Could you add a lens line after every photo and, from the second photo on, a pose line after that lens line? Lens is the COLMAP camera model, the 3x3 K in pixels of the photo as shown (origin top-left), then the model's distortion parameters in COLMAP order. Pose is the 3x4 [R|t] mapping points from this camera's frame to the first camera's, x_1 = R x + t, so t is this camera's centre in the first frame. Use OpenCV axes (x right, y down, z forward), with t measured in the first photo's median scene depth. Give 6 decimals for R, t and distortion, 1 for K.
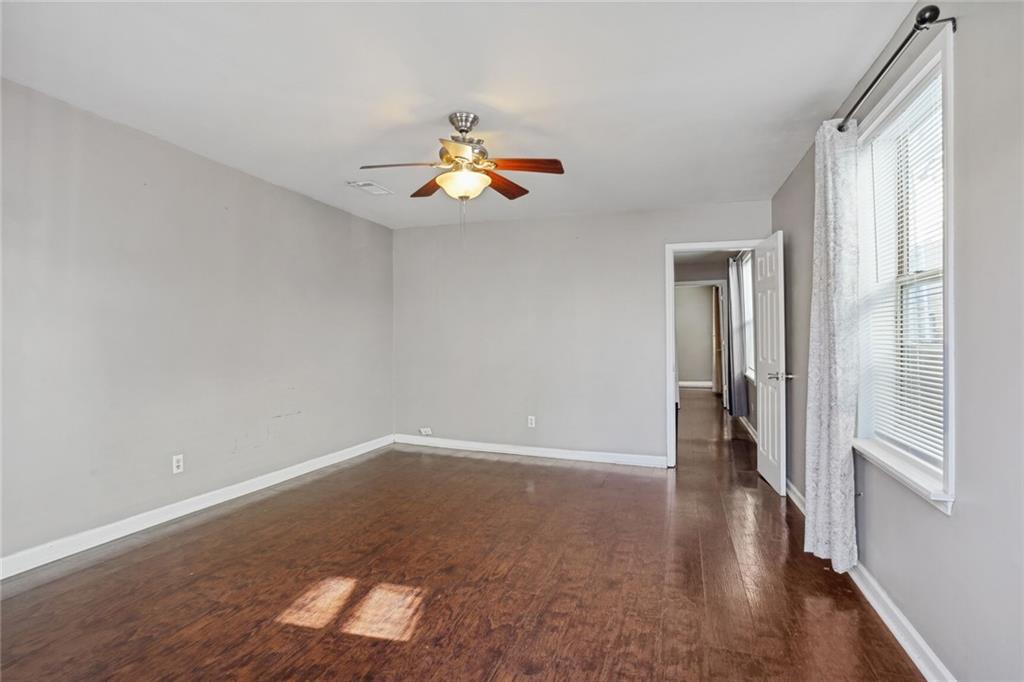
lens RADIAL K [[518.1, 0, 508.6], [0, 518.1, 338.6], [0, 0, 1]] dist [0.000631, 0.001777]
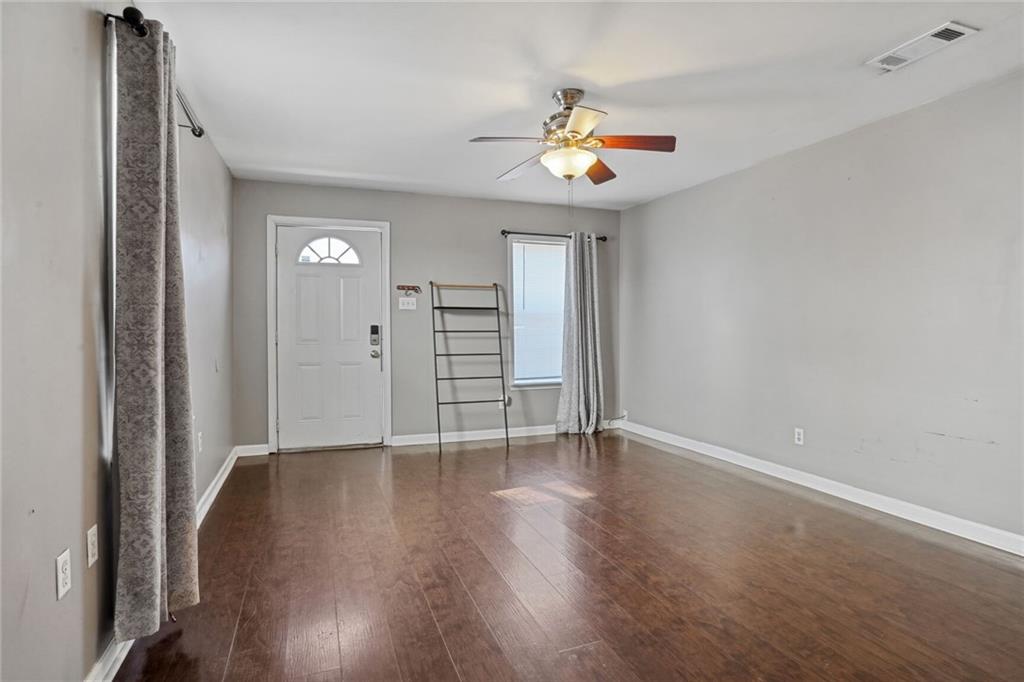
lens RADIAL K [[518.1, 0, 510.4], [0, 518.1, 337.0], [0, 0, 1]] dist [0.000631, 0.001777]
pose [[-0.768523, 0.006377, -0.639790, 0.663126], [0.001762, 0.999968, 0.007850, 0.021867], [0.639820, 0.004905, -0.768509, 1.755386]]
